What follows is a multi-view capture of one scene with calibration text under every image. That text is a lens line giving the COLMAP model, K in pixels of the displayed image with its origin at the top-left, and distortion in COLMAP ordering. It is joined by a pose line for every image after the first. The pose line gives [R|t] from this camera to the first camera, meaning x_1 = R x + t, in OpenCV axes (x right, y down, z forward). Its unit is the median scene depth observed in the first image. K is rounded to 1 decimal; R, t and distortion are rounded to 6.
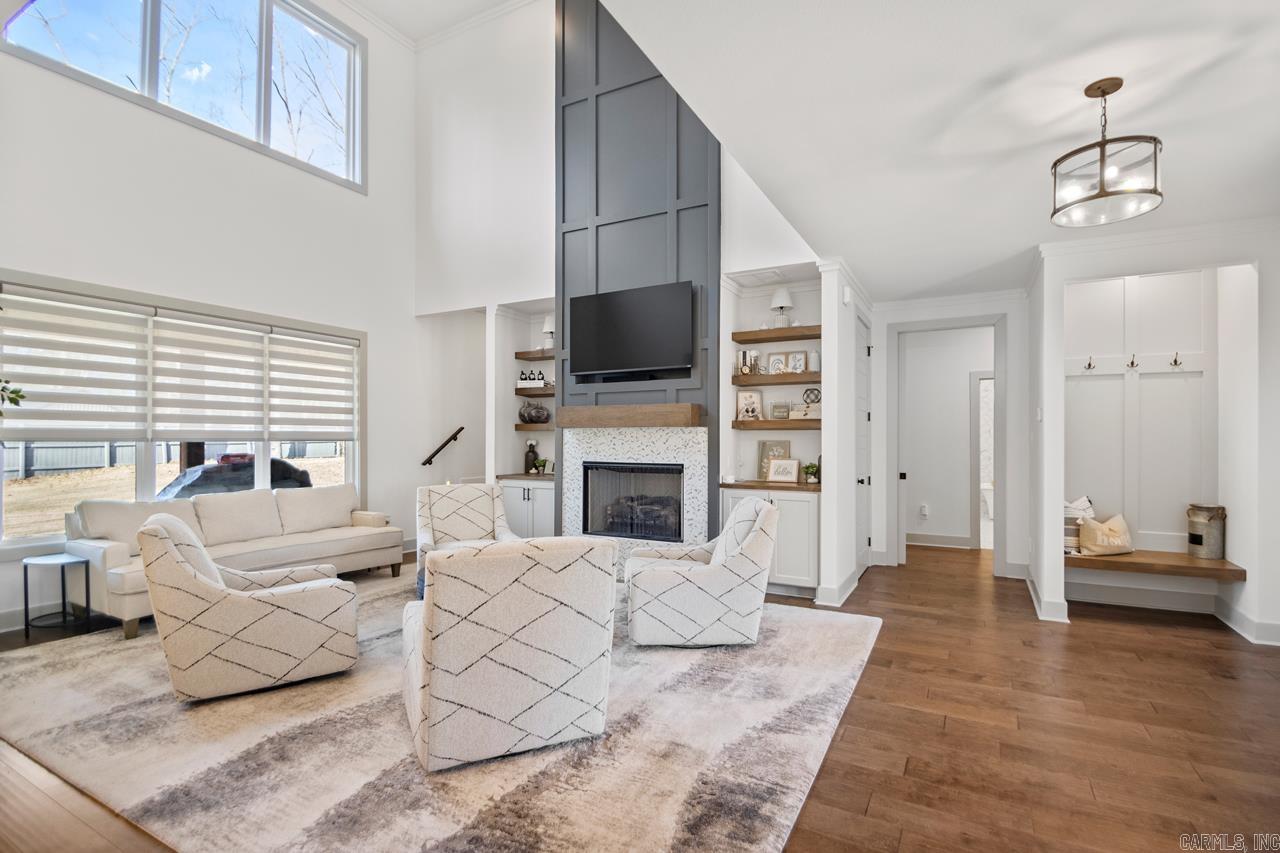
lens RADIAL K [[602.0, 0, 647.6], [0, 602.0, 439.6], [0, 0, 1]] dist [0.011404, -0.015283]
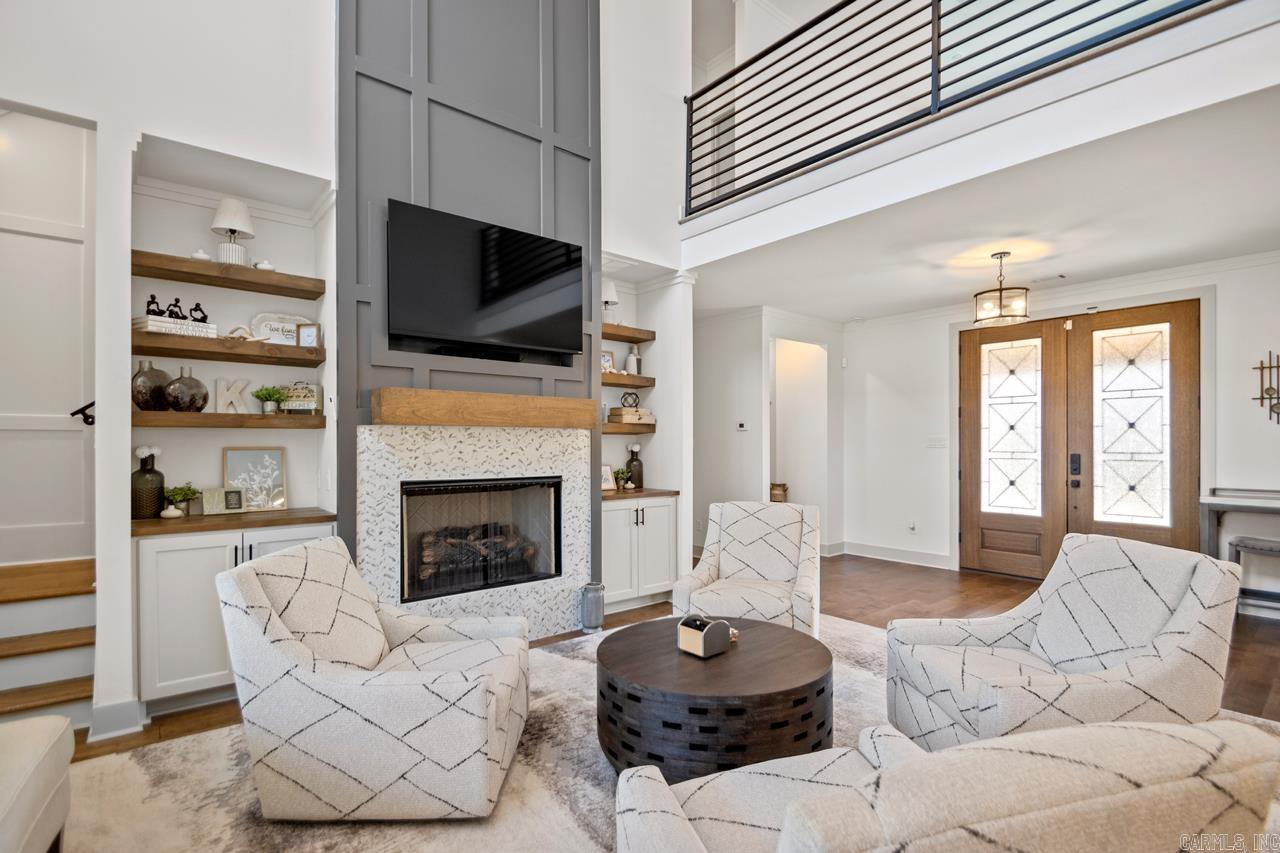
lens RADIAL K [[602.0, 0, 655.0], [0, 602.0, 446.2], [0, 0, 1]] dist [0.011404, -0.015283]
pose [[0.355702, -0.004412, 0.934589, -0.607522], [0.001054, 0.999990, 0.004320, -0.001221], [-0.934599, -0.000551, 0.355703, 0.588117]]
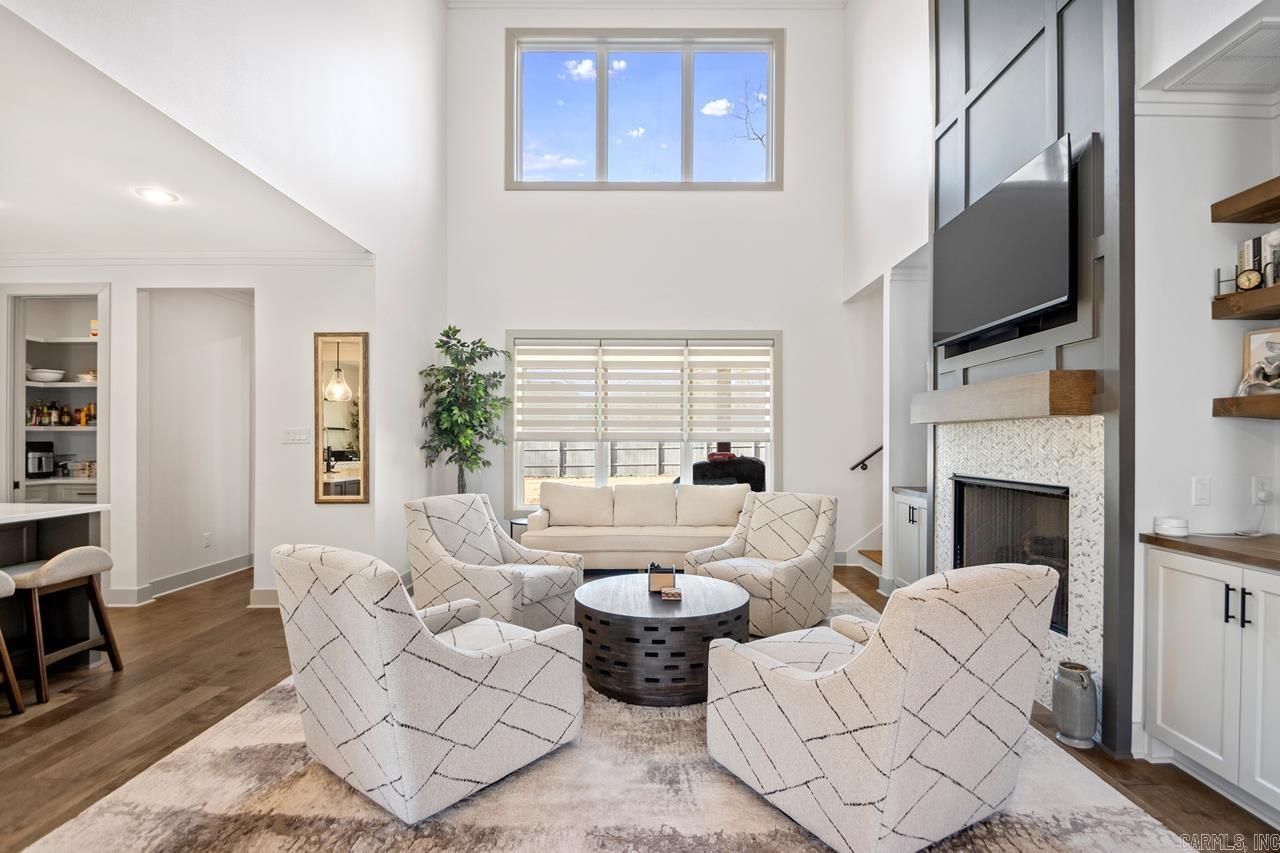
lens RADIAL K [[602.0, 0, 645.4], [0, 602.0, 436.2], [0, 0, 1]] dist [0.011404, -0.015283]
pose [[0.467903, -0.006751, -0.883754, 0.339483], [-0.001654, 0.999962, -0.008514, 0.001301], [0.883778, 0.005446, 0.467874, 0.413882]]
